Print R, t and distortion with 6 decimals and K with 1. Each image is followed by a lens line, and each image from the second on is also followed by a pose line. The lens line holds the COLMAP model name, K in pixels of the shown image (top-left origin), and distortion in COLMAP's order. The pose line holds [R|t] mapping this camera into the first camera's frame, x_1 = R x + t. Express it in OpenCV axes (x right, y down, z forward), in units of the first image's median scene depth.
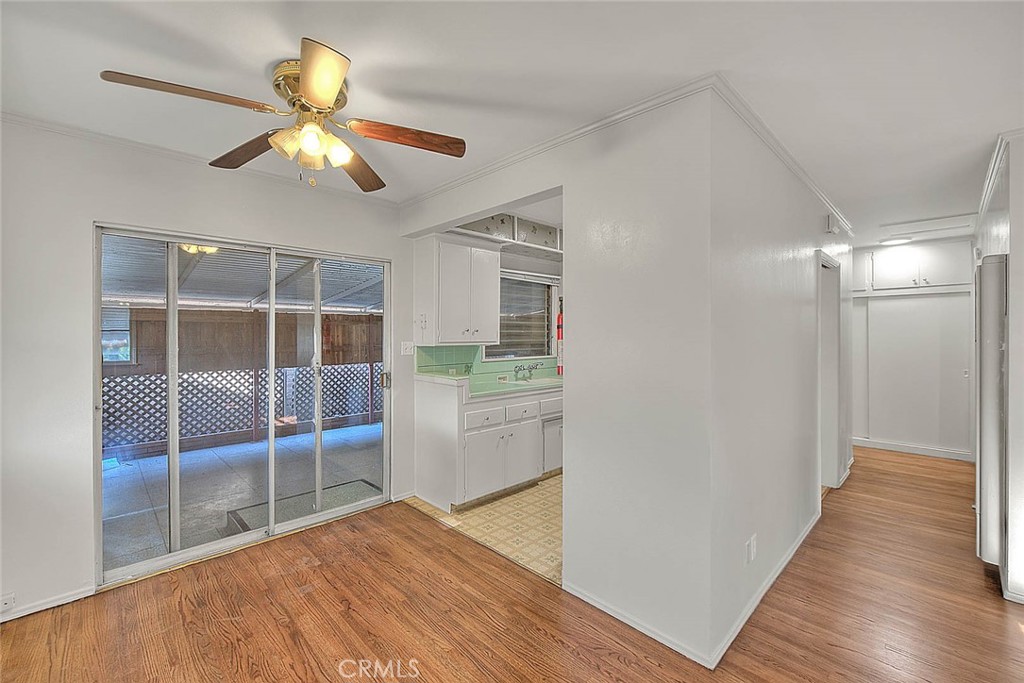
lens RADIAL K [[426.7, 0, 511.9], [0, 426.7, 335.4], [0, 0, 1]] dist [-0.001730, -0.000968]
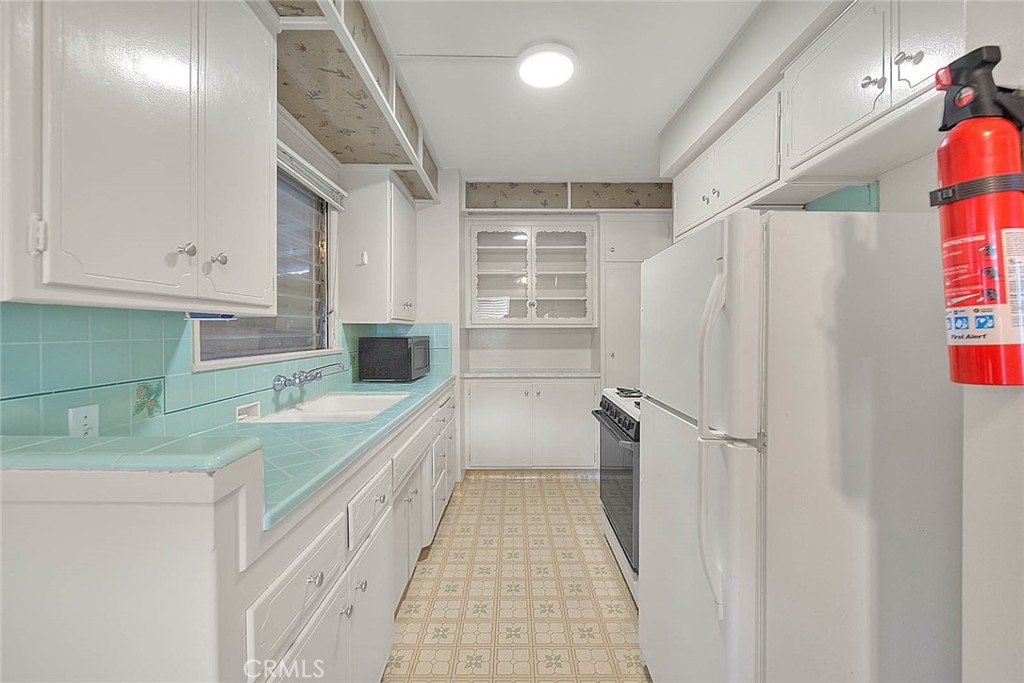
lens RADIAL K [[426.7, 0, 506.9], [0, 426.7, 336.1], [0, 0, 1]] dist [-0.001730, -0.000968]
pose [[0.715259, -0.013247, 0.698734, -0.118297], [0.008796, 0.999912, 0.009953, 0.030908], [-0.698804, -0.000973, 0.715312, 0.547026]]
